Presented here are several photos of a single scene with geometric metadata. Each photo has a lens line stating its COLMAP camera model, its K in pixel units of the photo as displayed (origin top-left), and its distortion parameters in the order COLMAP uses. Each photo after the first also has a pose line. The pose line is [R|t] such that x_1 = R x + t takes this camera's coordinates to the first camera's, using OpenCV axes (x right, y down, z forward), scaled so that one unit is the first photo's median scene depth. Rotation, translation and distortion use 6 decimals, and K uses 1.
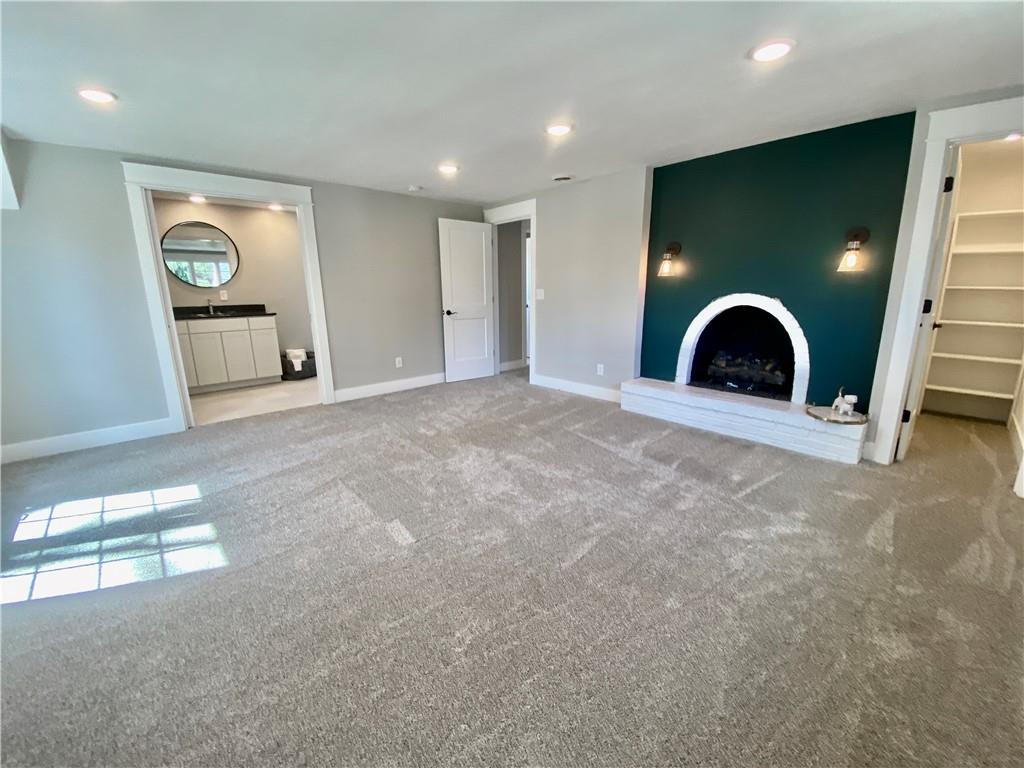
lens RADIAL K [[417.4, 0, 513.9], [0, 417.4, 385.5], [0, 0, 1]] dist [0.001073, -0.002312]
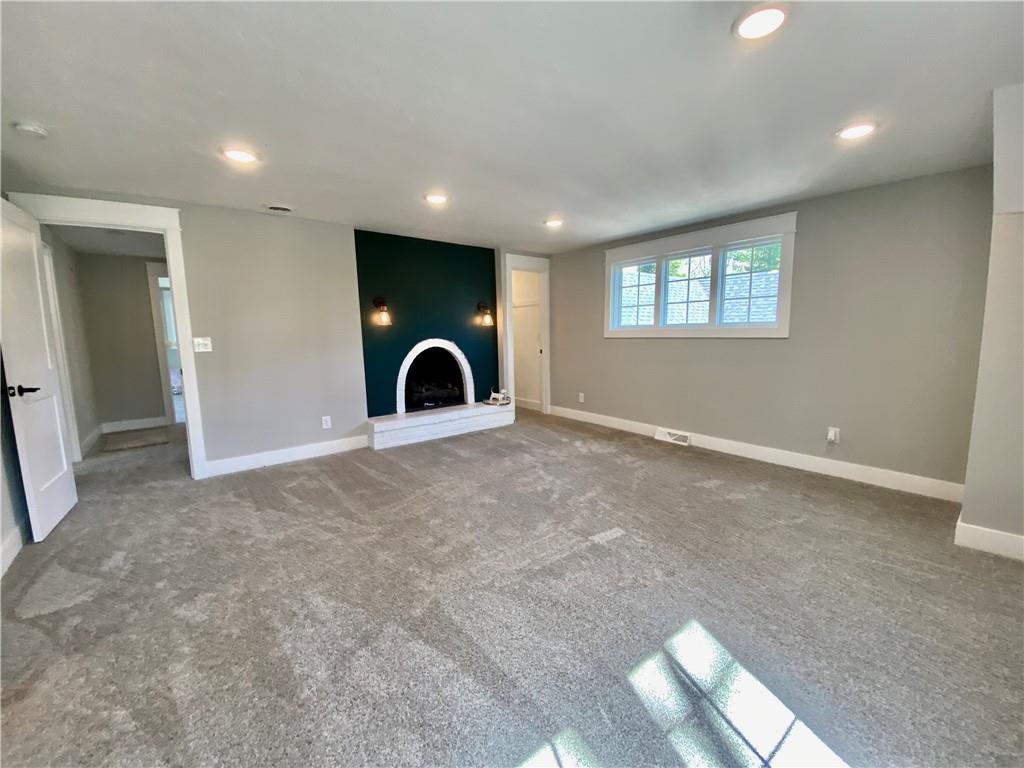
lens RADIAL K [[417.4, 0, 513.0], [0, 417.4, 374.9], [0, 0, 1]] dist [0.001073, -0.002312]
pose [[0.049727, -0.092717, 0.994450, -0.814480], [0.239177, 0.967816, 0.078274, -0.135910], [-0.969702, 0.233957, 0.070303, 0.615982]]
